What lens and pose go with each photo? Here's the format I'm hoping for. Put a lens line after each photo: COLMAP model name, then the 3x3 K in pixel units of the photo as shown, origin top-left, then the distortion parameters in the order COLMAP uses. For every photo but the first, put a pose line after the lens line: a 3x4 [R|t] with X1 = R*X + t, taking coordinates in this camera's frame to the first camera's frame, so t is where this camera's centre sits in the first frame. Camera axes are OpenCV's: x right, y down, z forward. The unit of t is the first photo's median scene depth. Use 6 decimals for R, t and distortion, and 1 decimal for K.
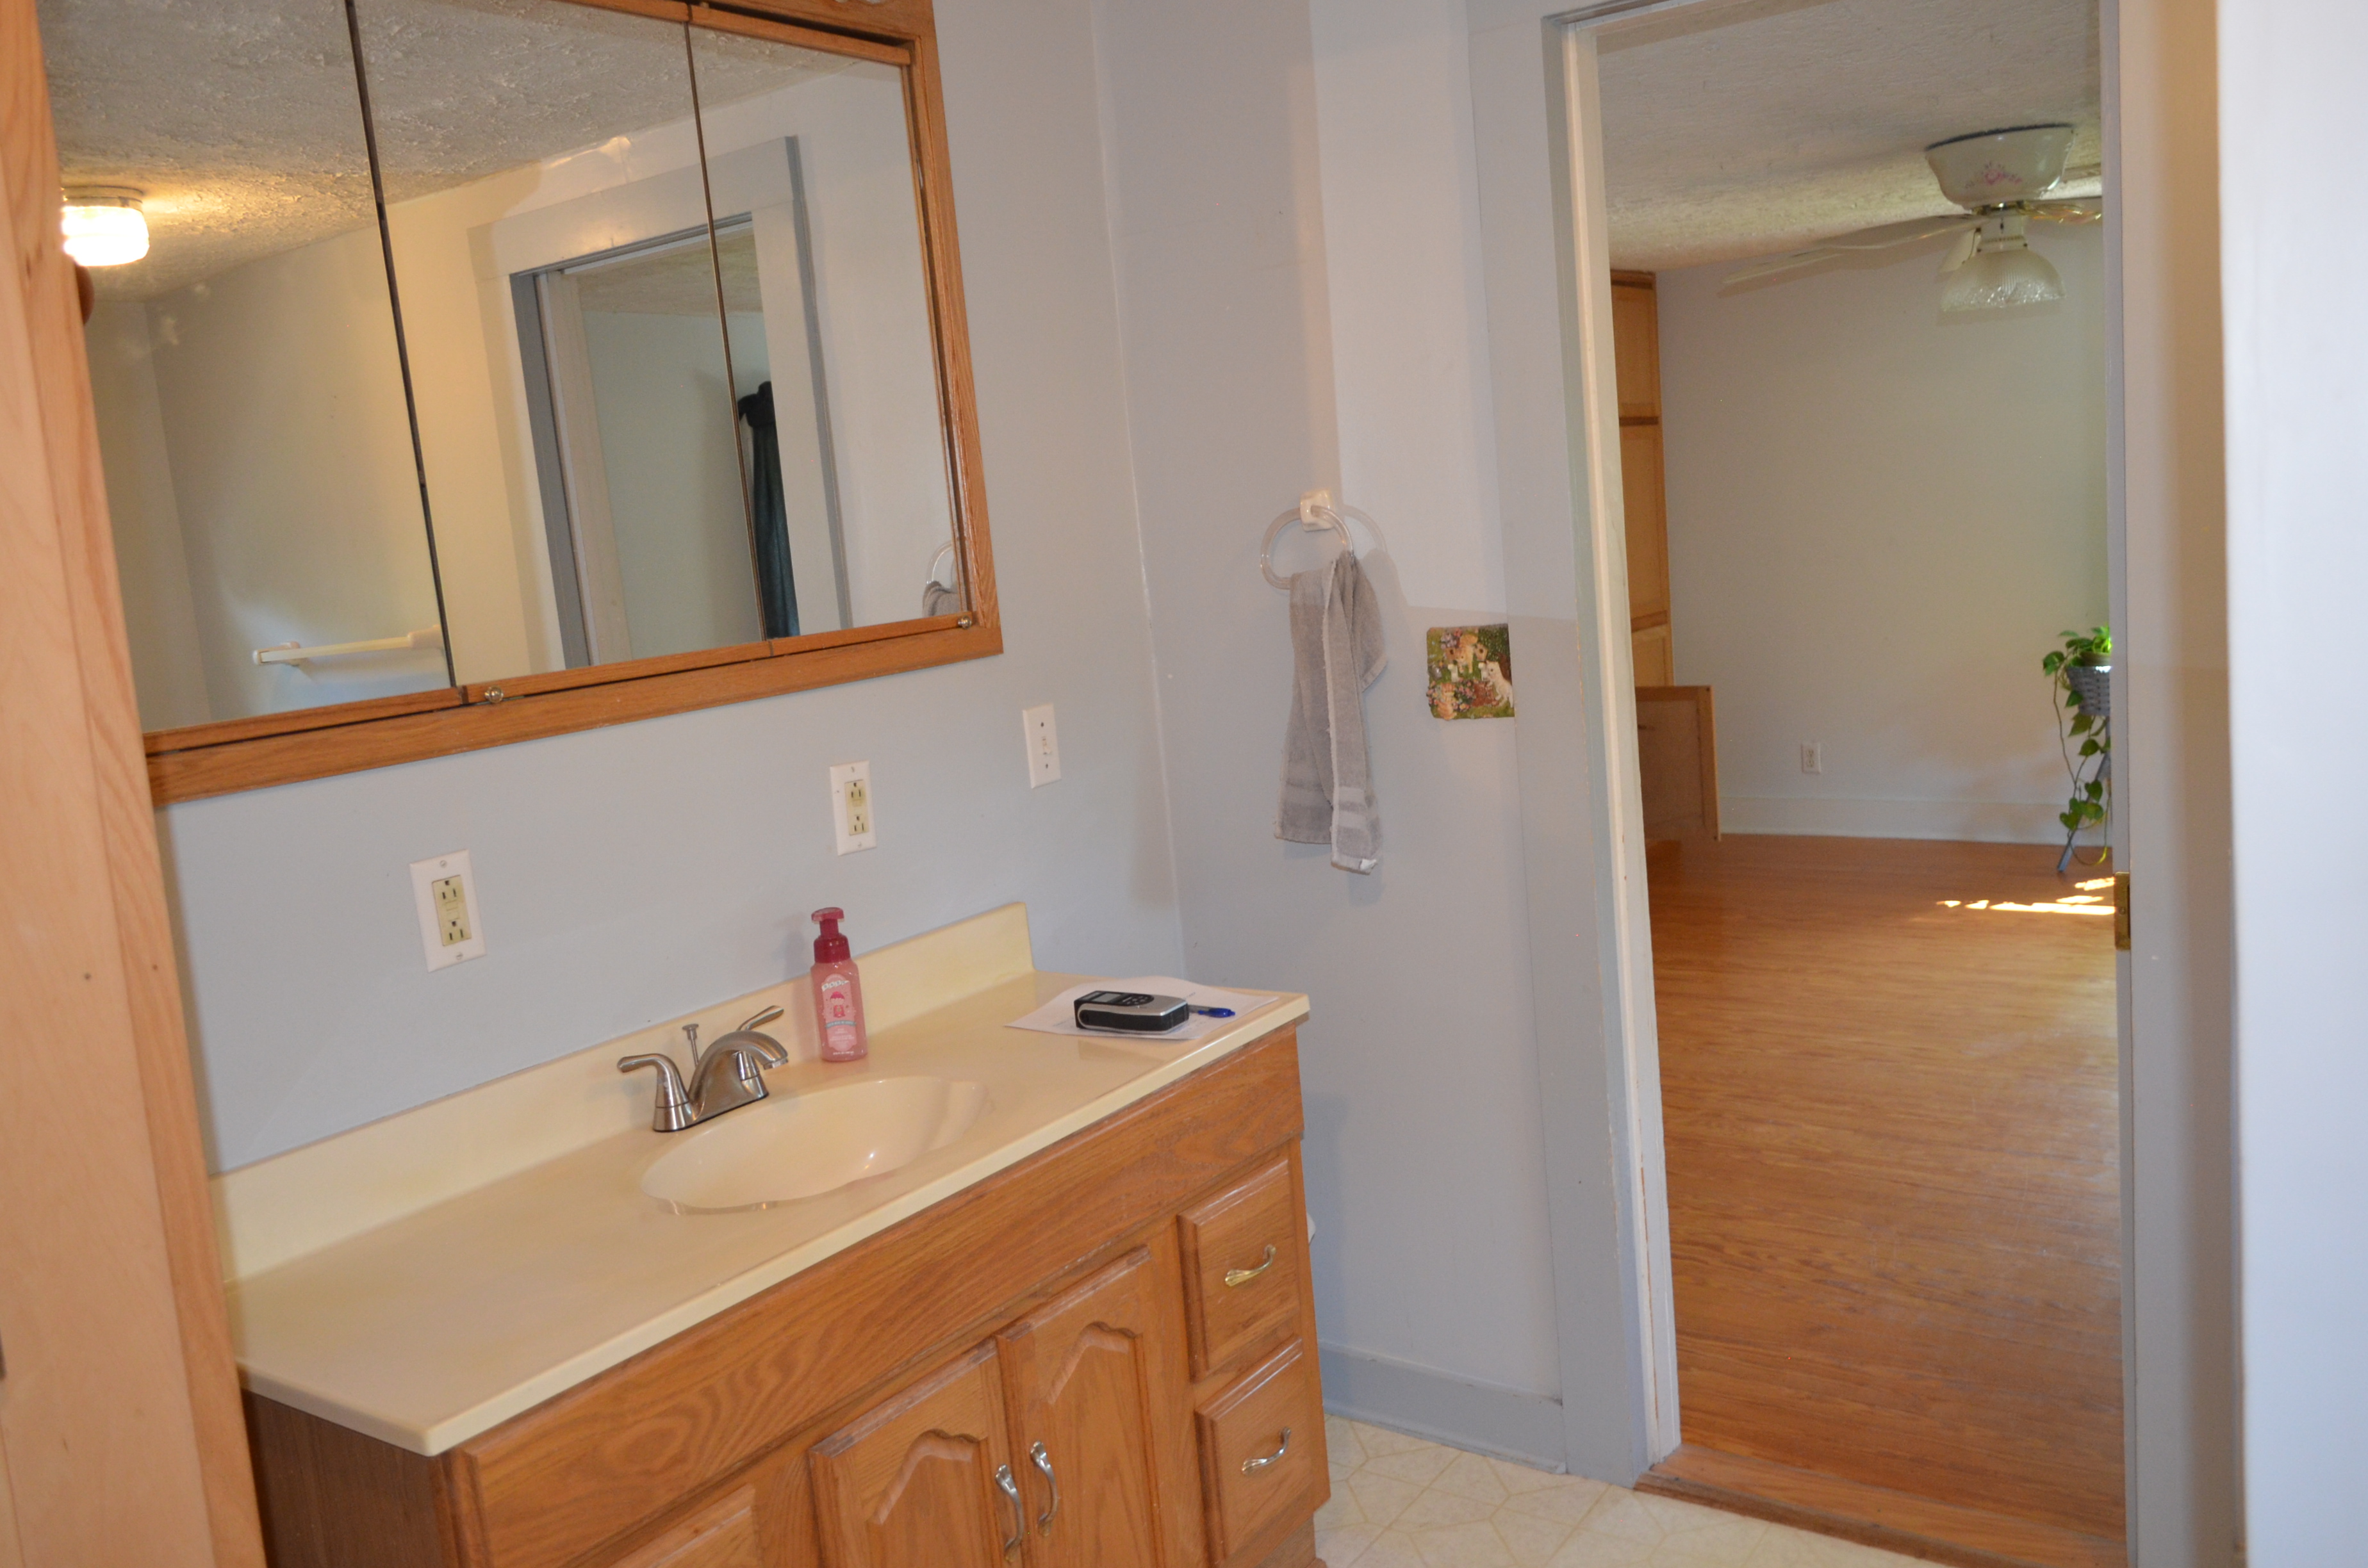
lens RADIAL K [[1895.1, 0, 1193.9], [0, 1895.1, 790.0], [0, 0, 1]] dist [-0.009240, 0.010177]
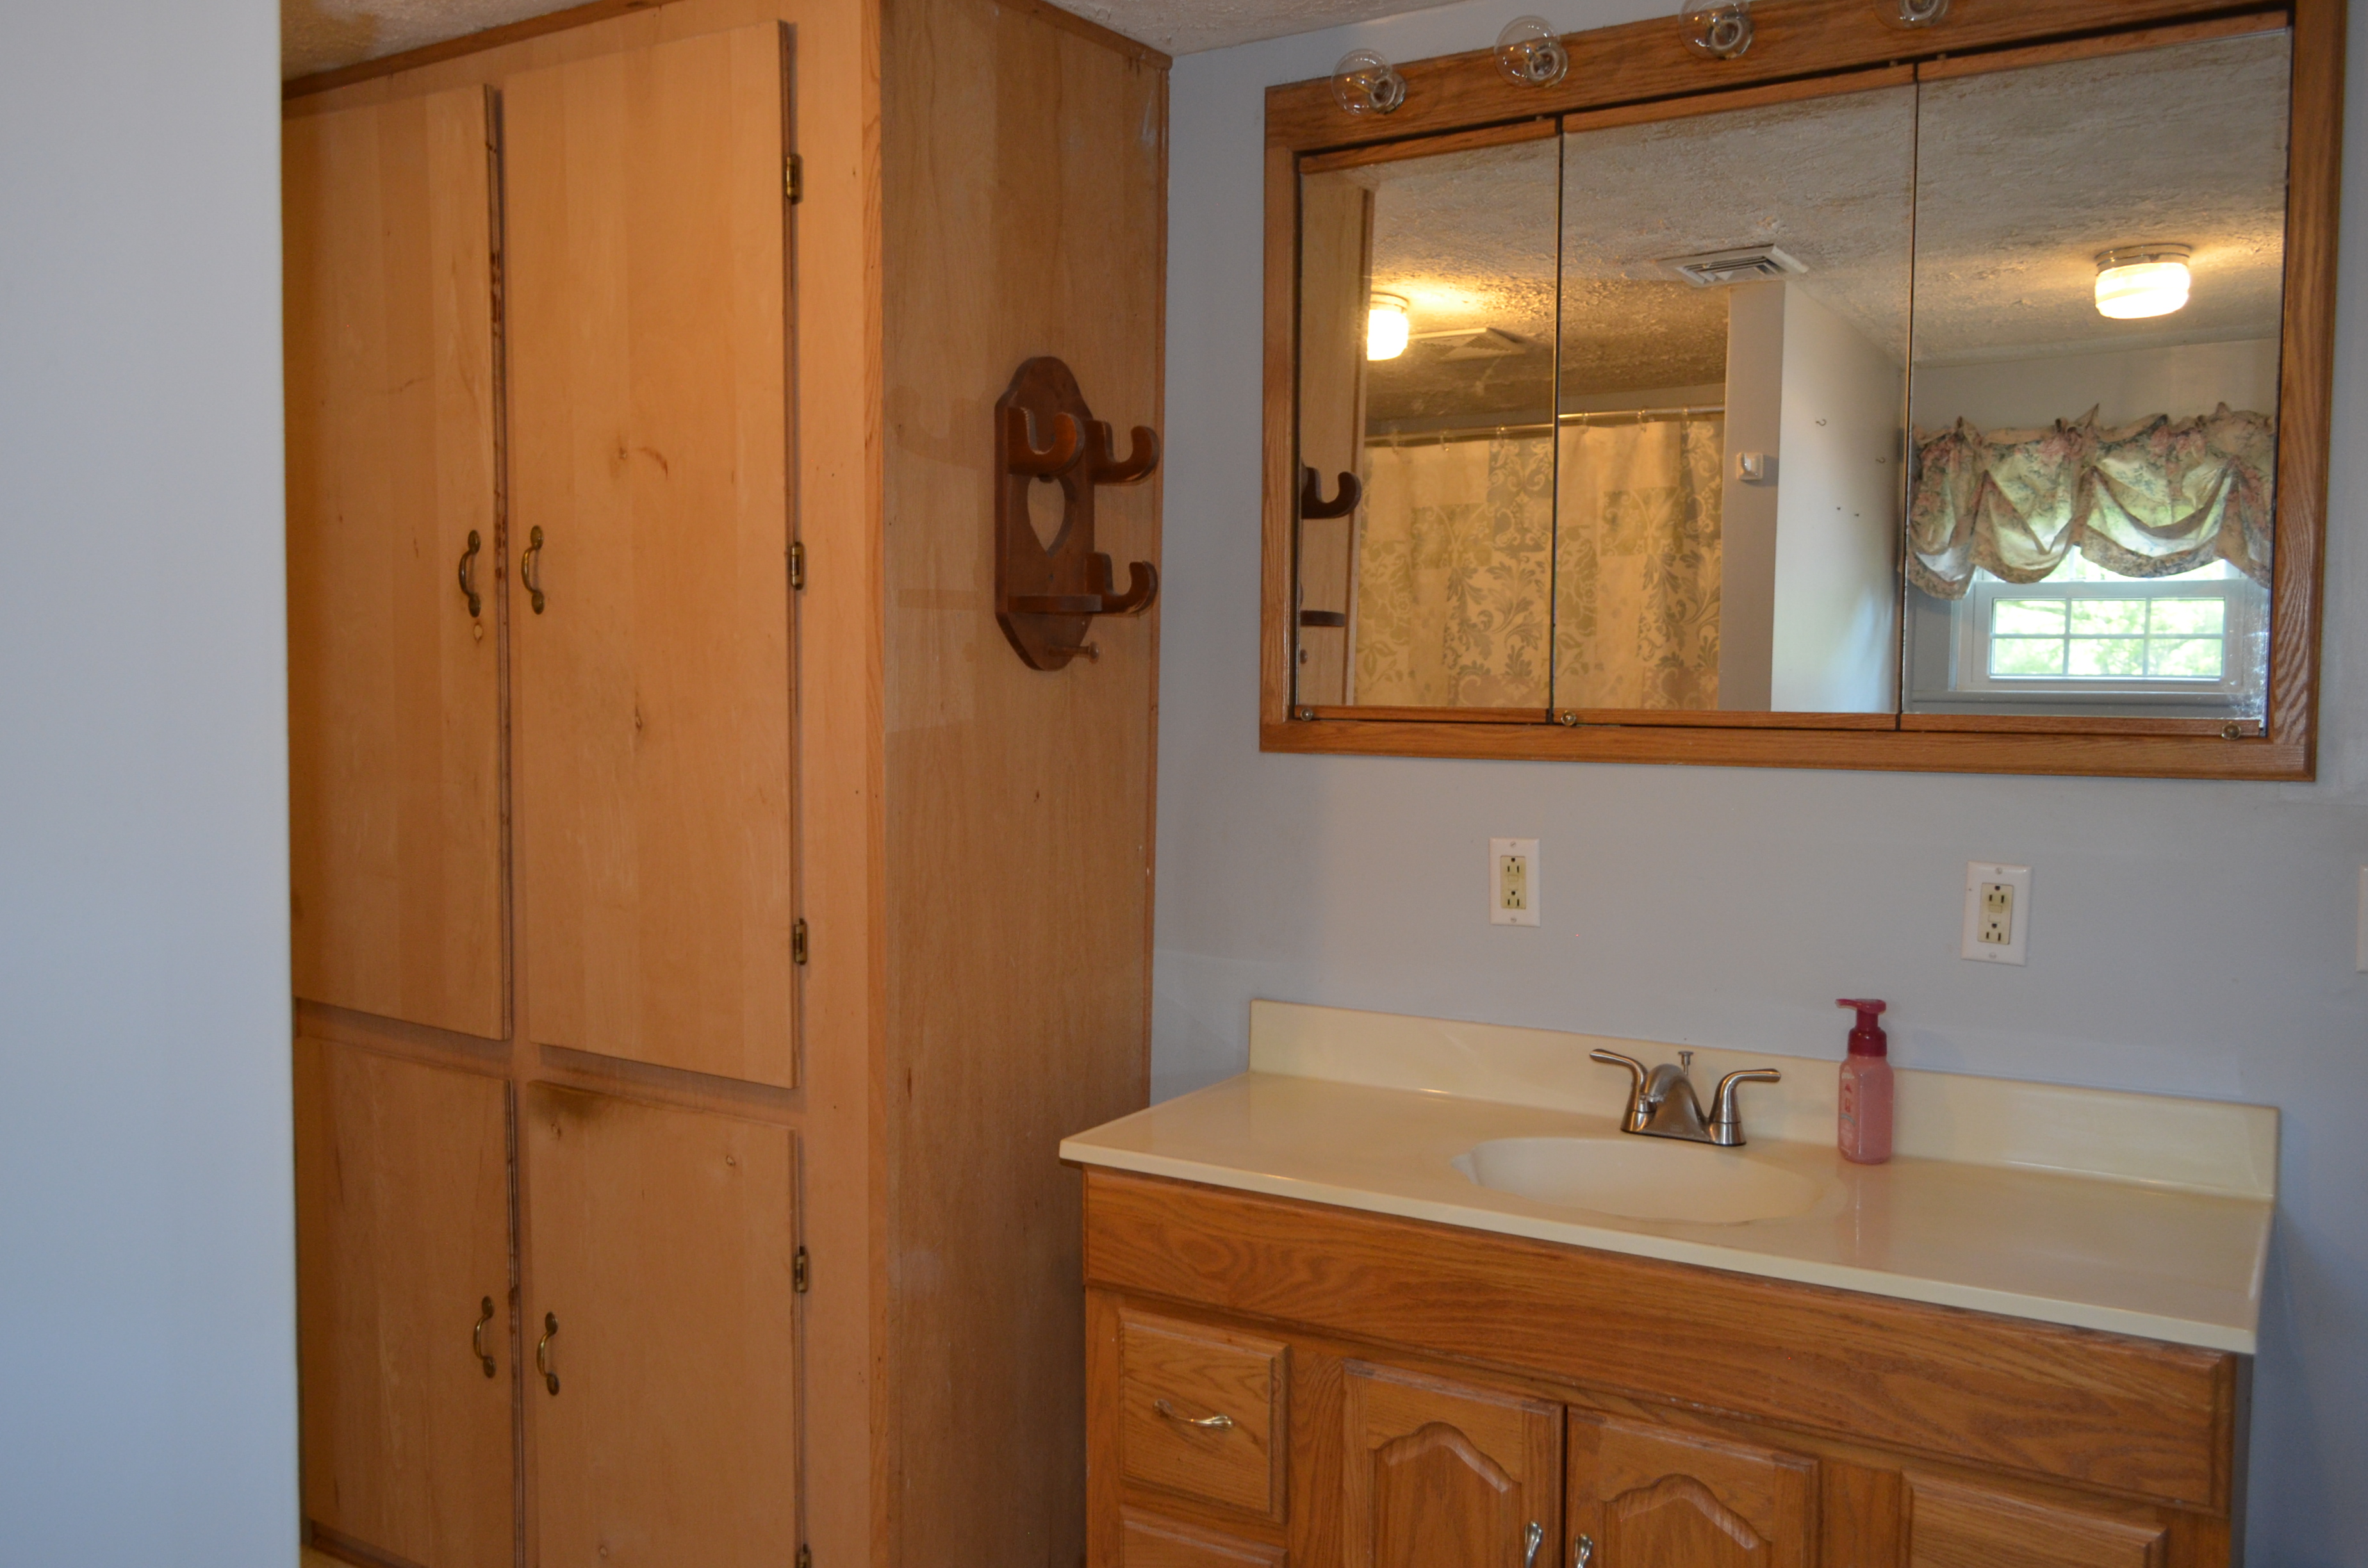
lens RADIAL K [[1895.1, 0, 1183.0], [0, 1895.1, 778.6], [0, 0, 1]] dist [-0.009240, 0.010177]
pose [[0.068439, 0.153776, -0.985733, 0.810453], [-0.156469, 0.977476, 0.141625, -0.145392], [0.985309, 0.144544, 0.090958, 0.651497]]
